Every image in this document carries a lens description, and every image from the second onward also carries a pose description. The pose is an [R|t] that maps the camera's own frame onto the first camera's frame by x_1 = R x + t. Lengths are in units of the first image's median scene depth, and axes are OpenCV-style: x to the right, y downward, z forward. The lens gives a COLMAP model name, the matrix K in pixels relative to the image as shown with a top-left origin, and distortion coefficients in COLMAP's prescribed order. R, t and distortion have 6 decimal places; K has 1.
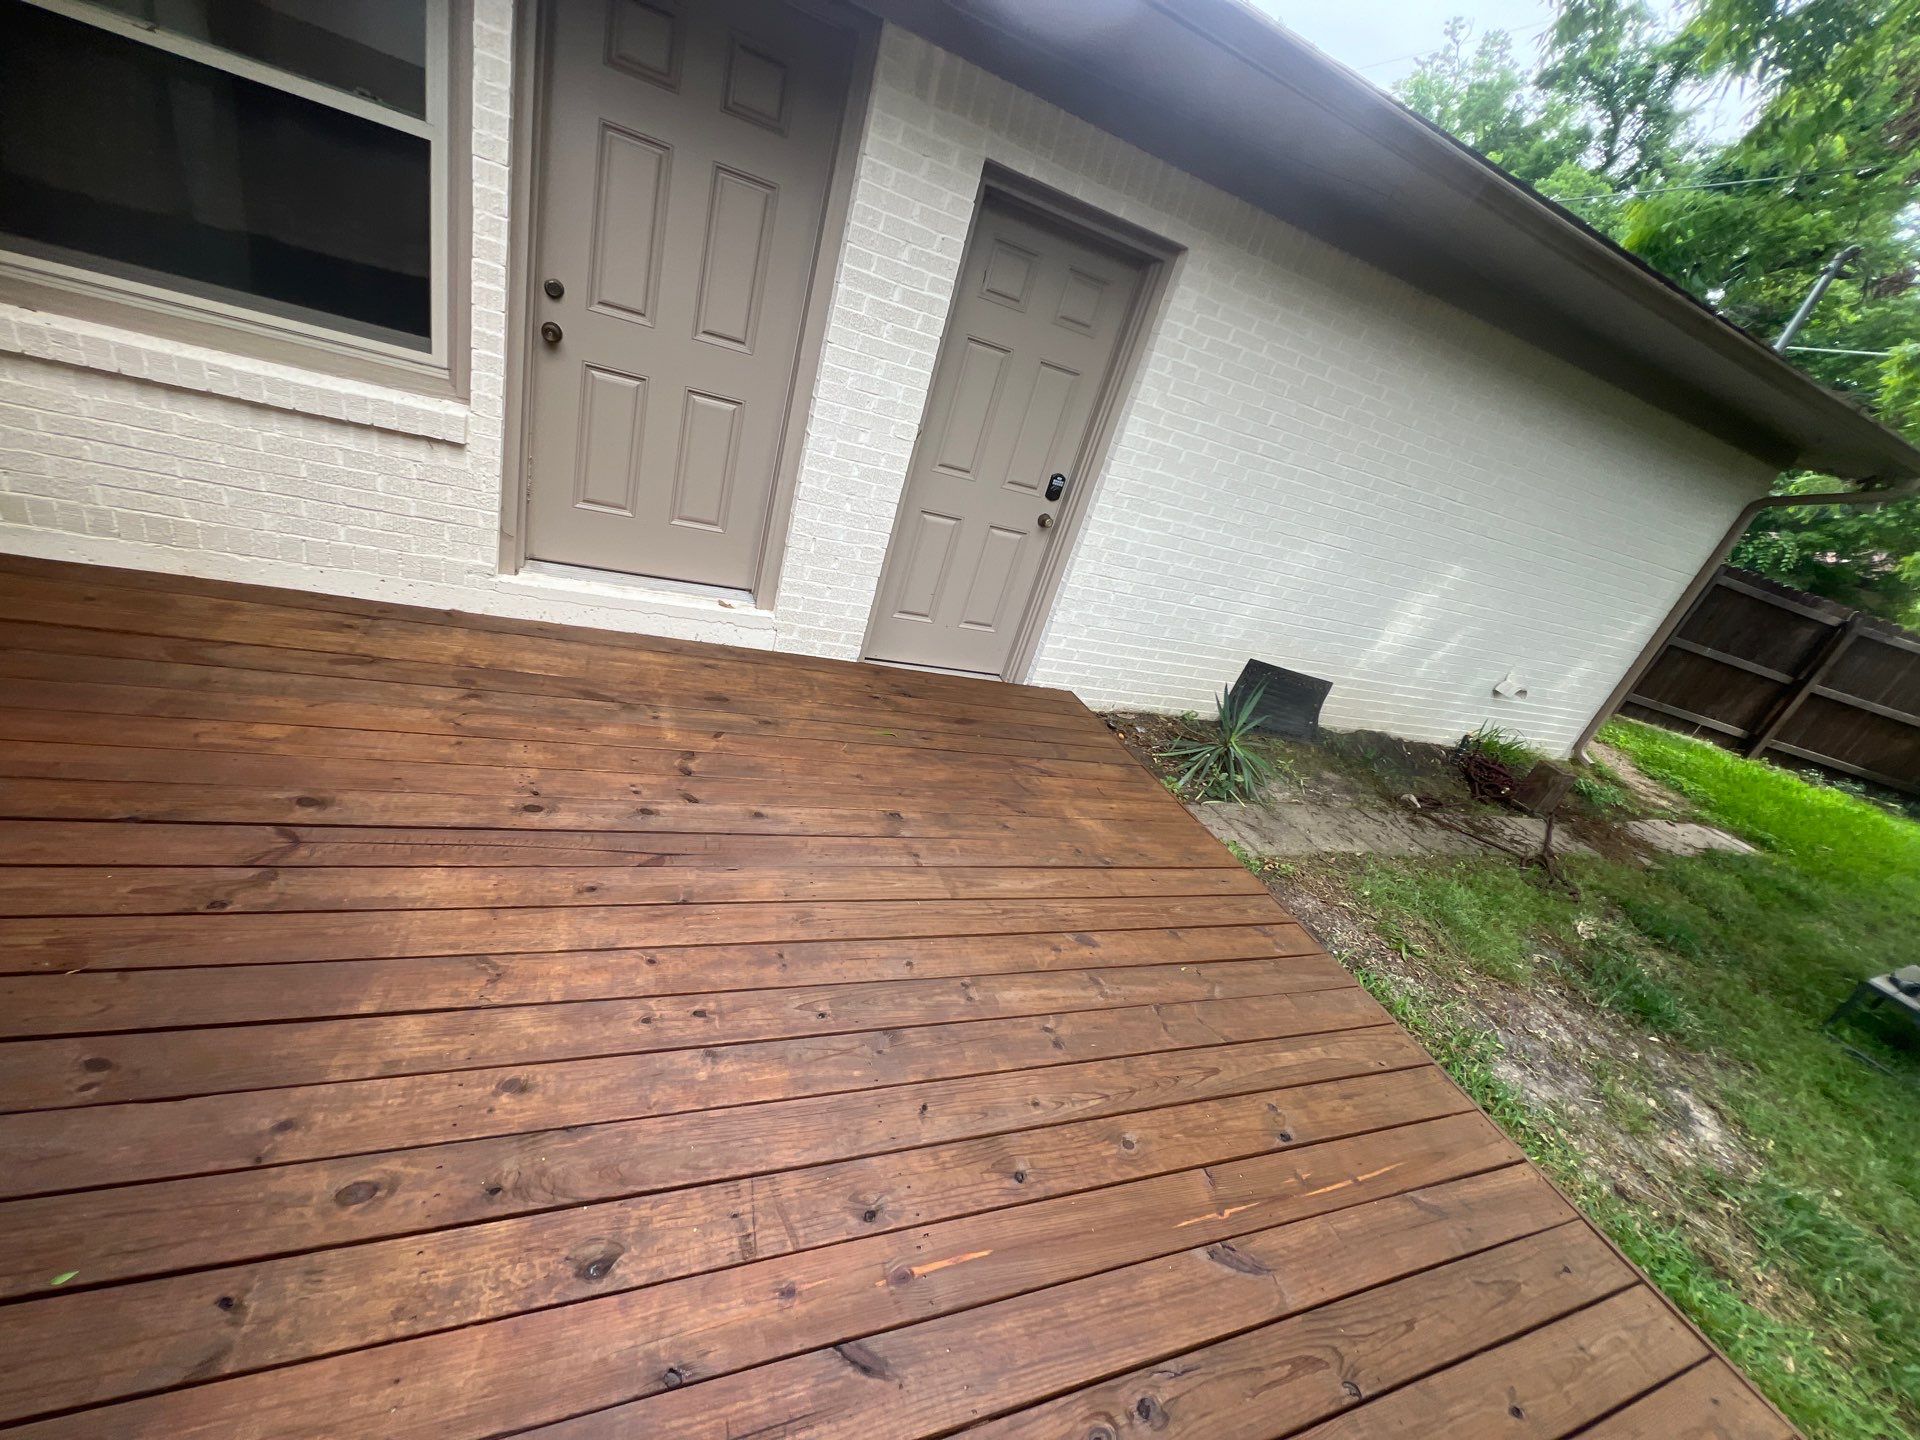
lens RADIAL K [[770.2, 0, 955.3], [0, 770.2, 719.1], [0, 0, 1]] dist [-0.004060, 0.000940]
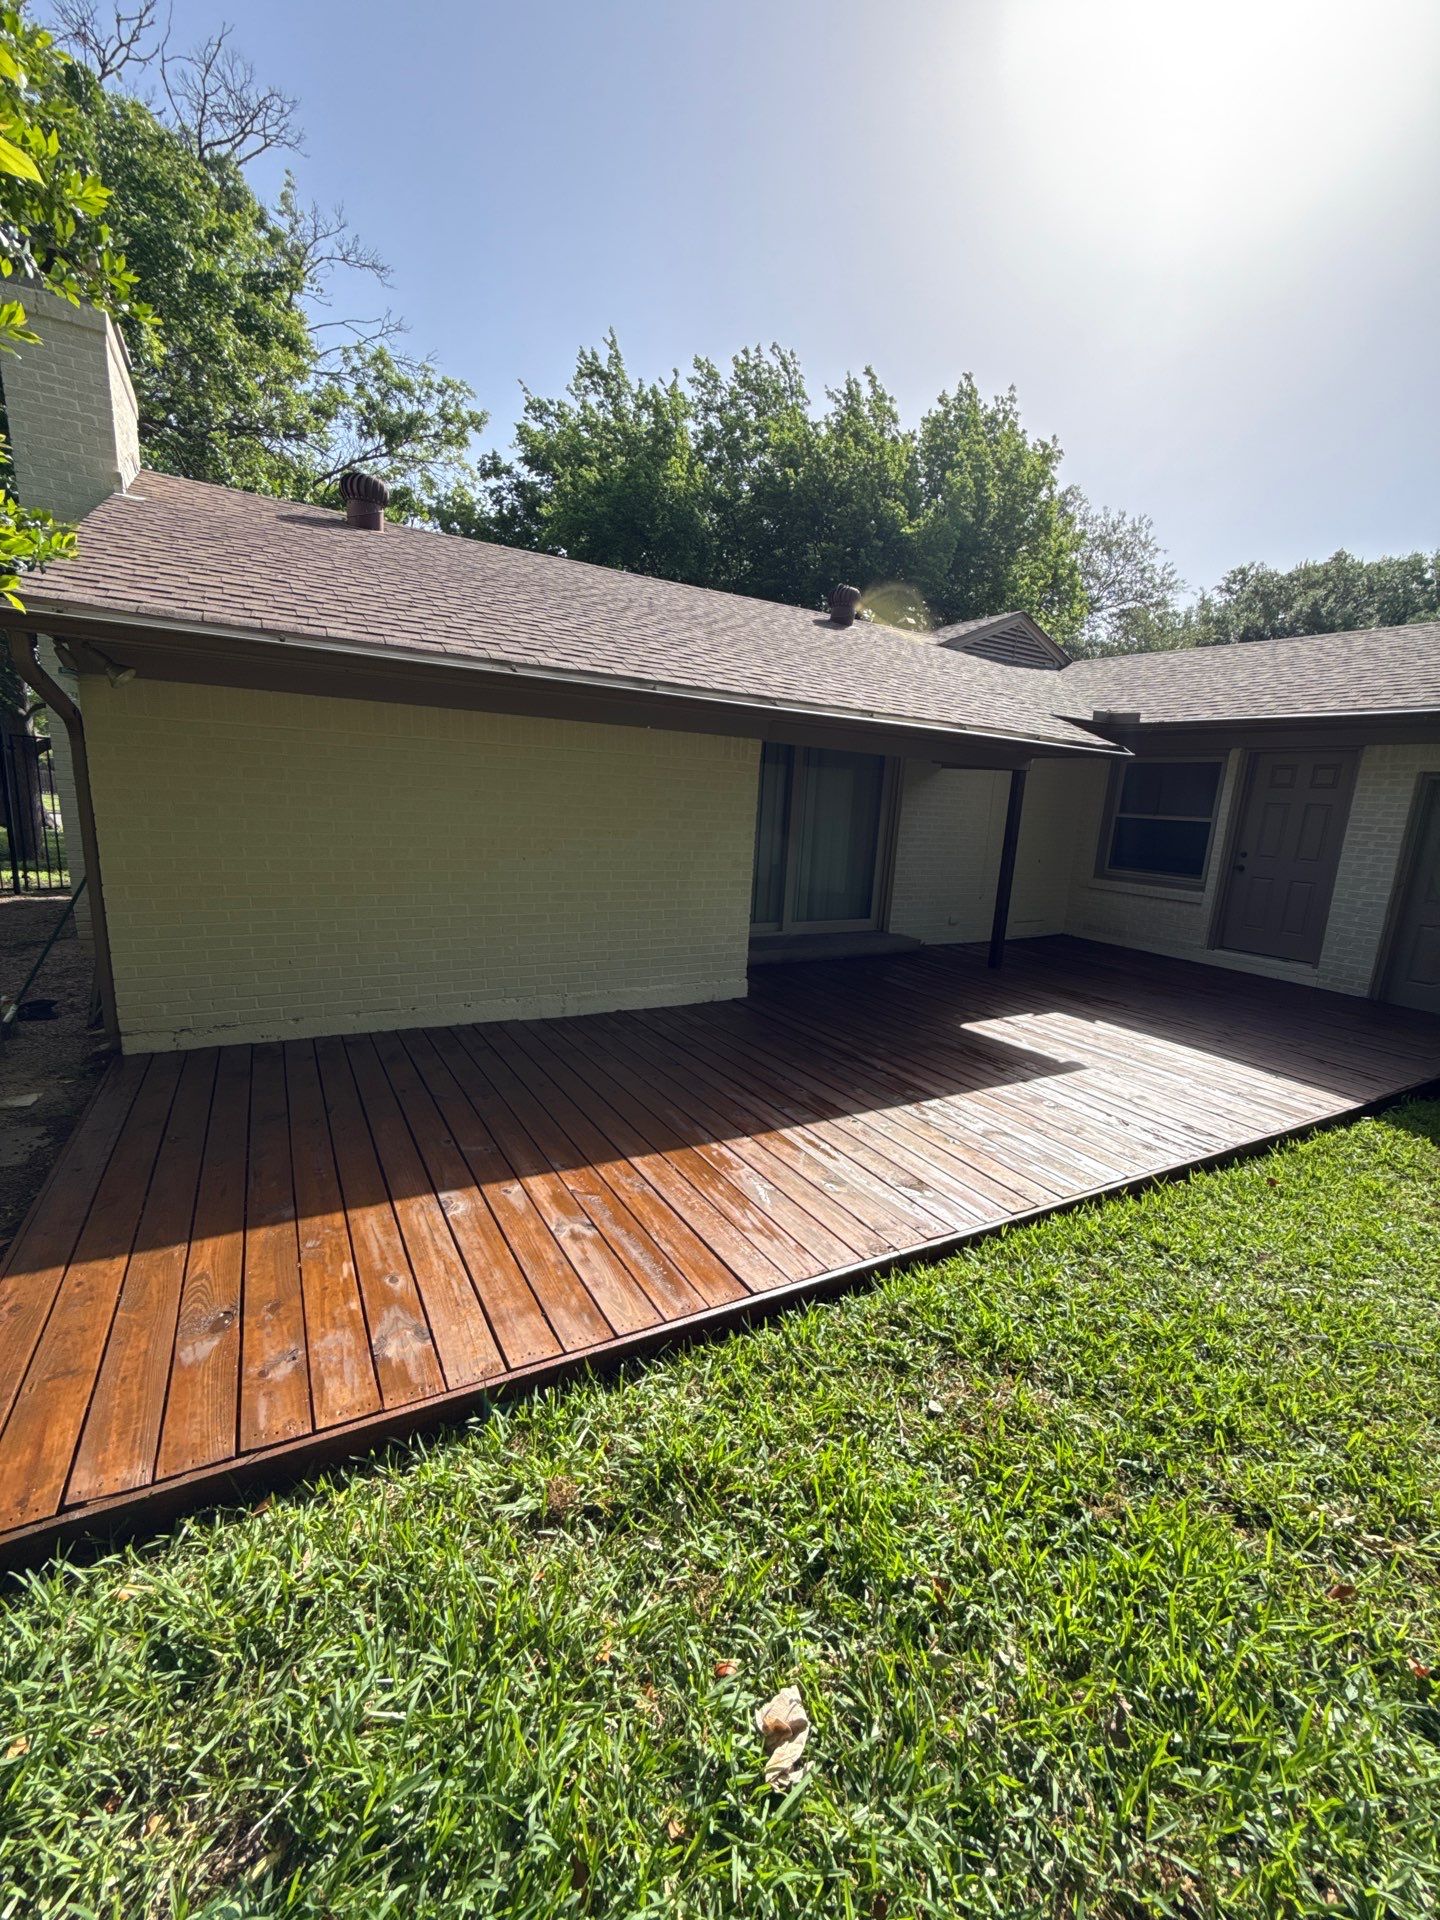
lens RADIAL K [[770.2, 0, 721.8], [0, 770.2, 957.1], [0, 0, 1]] dist [-0.004060, 0.000940]
pose [[0.168591, -0.071495, -0.983090, 1.766627], [-0.432406, 0.890909, -0.138945, 0.941669], [0.885778, 0.448519, 0.119285, -0.845475]]
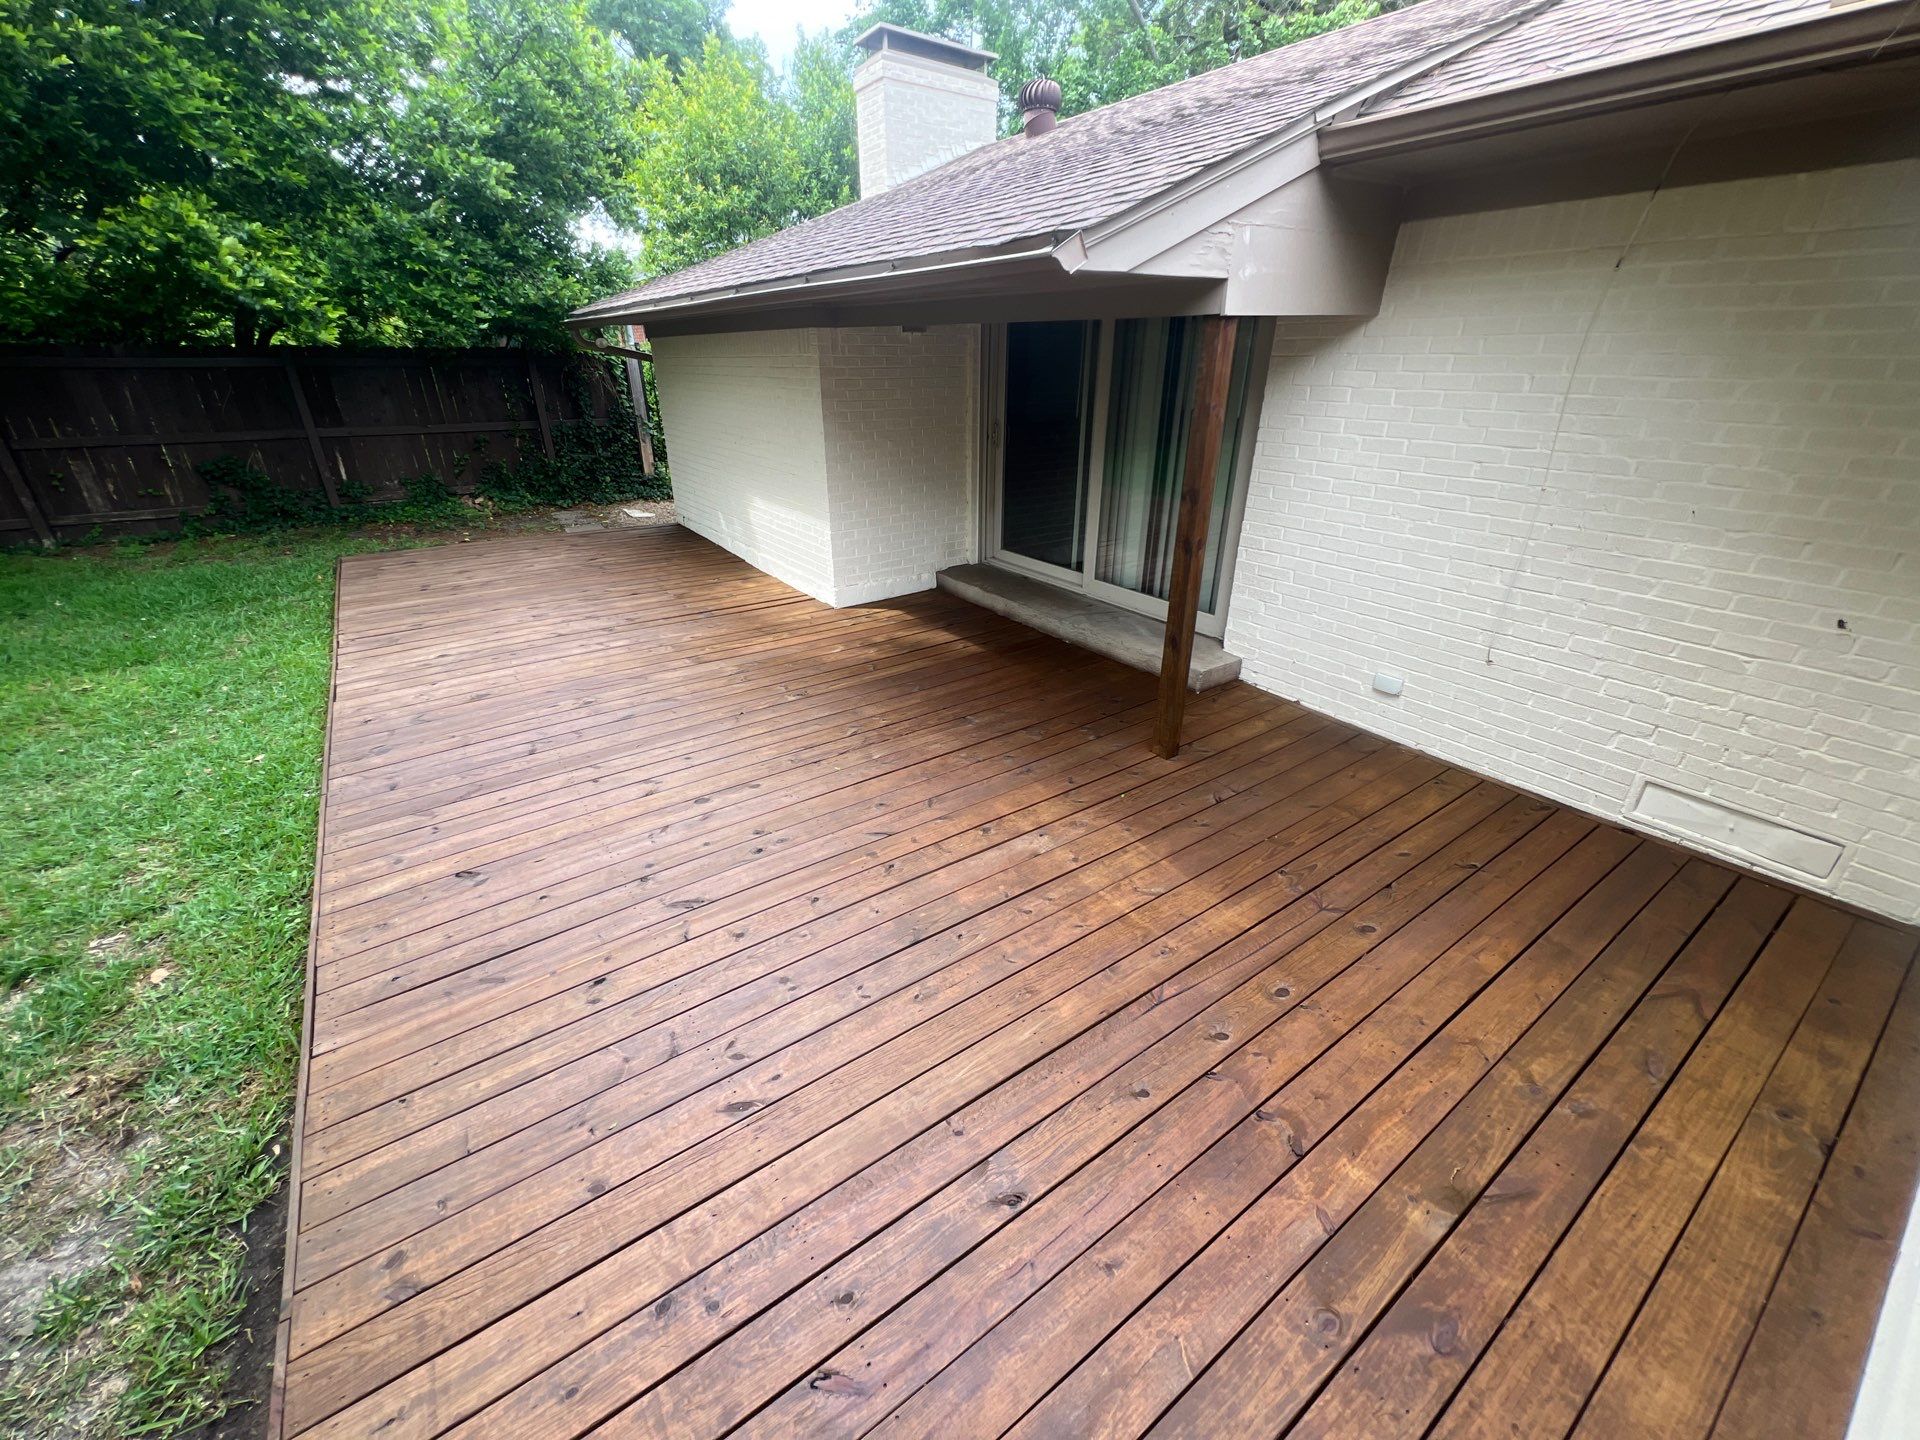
lens RADIAL K [[770.2, 0, 948.5], [0, 770.2, 713.3], [0, 0, 1]] dist [-0.004060, 0.000940]
pose [[-0.930976, -0.154173, -0.330929, 0.226175], [-0.350224, 0.633107, 0.690303, -0.500893], [0.103088, 0.758555, -0.643403, 0.924292]]
